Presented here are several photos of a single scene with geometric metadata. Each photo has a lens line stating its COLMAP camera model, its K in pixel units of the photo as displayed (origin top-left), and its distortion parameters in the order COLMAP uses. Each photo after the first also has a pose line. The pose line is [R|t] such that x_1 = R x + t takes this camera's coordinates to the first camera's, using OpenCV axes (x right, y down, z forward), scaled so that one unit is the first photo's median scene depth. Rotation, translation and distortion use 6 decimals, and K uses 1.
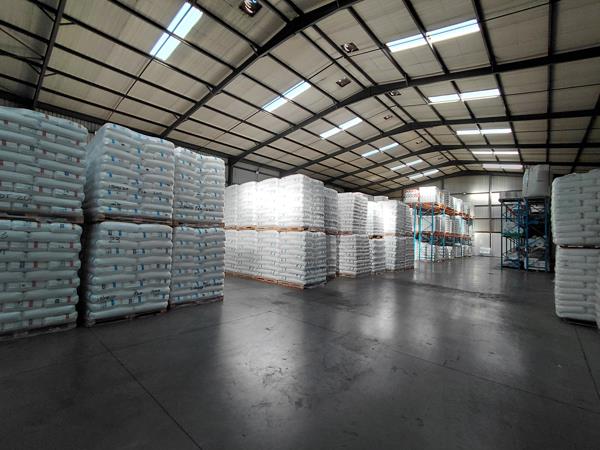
lens RADIAL K [[281.0, 0, 299.0], [0, 281.0, 222.9], [0, 0, 1]] dist [-0.011375, 0.007960]
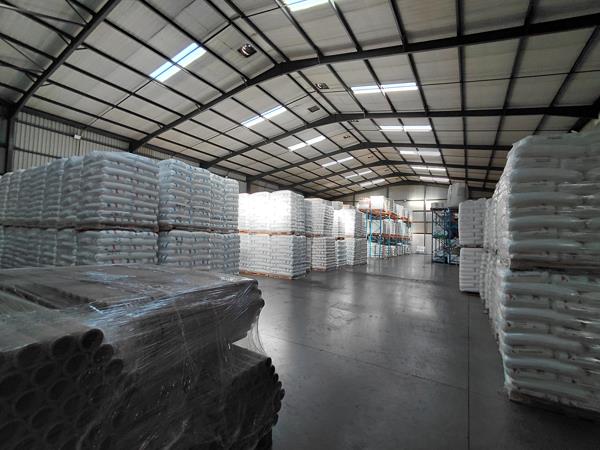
lens RADIAL K [[281.0, 0, 299.4], [0, 281.0, 224.4], [0, 0, 1]] dist [-0.011375, 0.007960]
pose [[0.984547, 0.008614, 0.174908, -0.139469], [-0.009897, 0.999930, 0.006463, -0.022342], [-0.174840, -0.008095, 0.984564, -0.222010]]
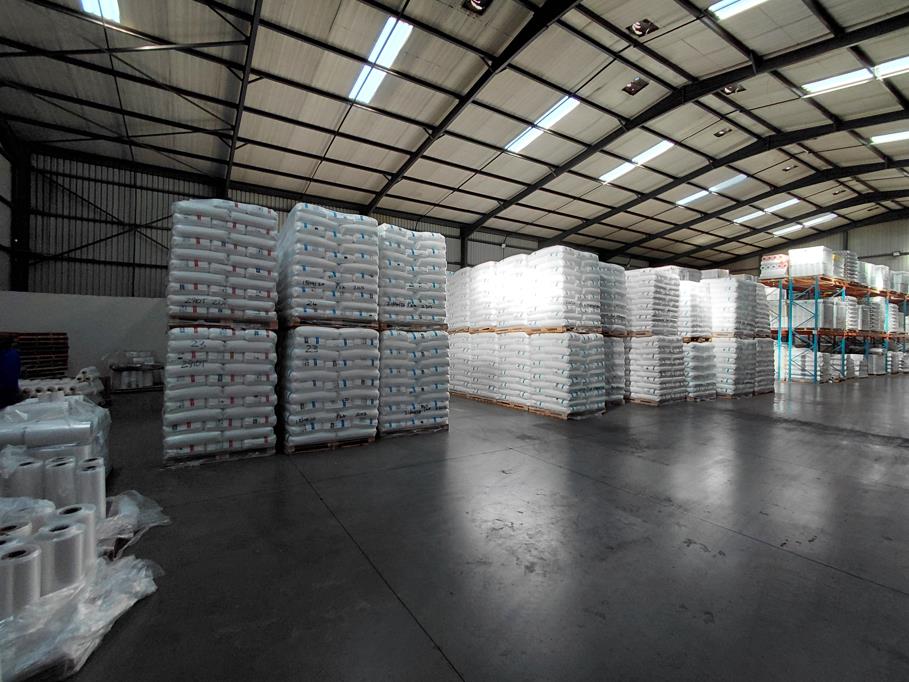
lens RADIAL K [[425.7, 0, 450.4], [0, 425.7, 336.8], [0, 0, 1]] dist [-0.011375, 0.007960]
pose [[0.958409, -0.019281, -0.284748, 0.032172], [0.029805, 0.999022, 0.032671, -0.000947], [0.283839, -0.039799, 0.958046, -0.025047]]
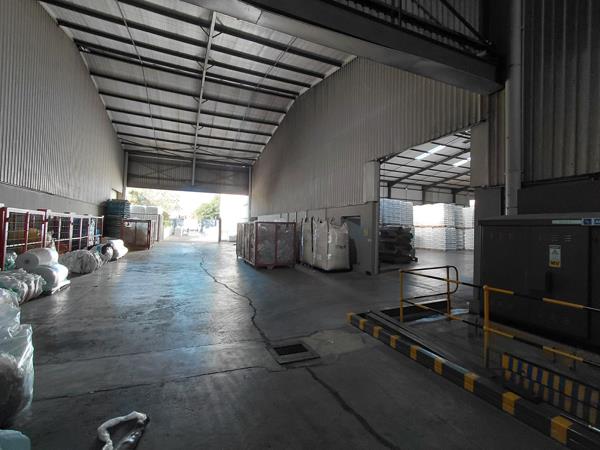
lens RADIAL K [[281.0, 0, 300.5], [0, 281.0, 225.7], [0, 0, 1]] dist [-0.011375, 0.007960]
pose [[0.902388, -0.018739, -0.430516, -0.049798], [0.025578, 0.999622, 0.010103, -0.032936], [0.430164, -0.020129, 0.902526, -1.333284]]
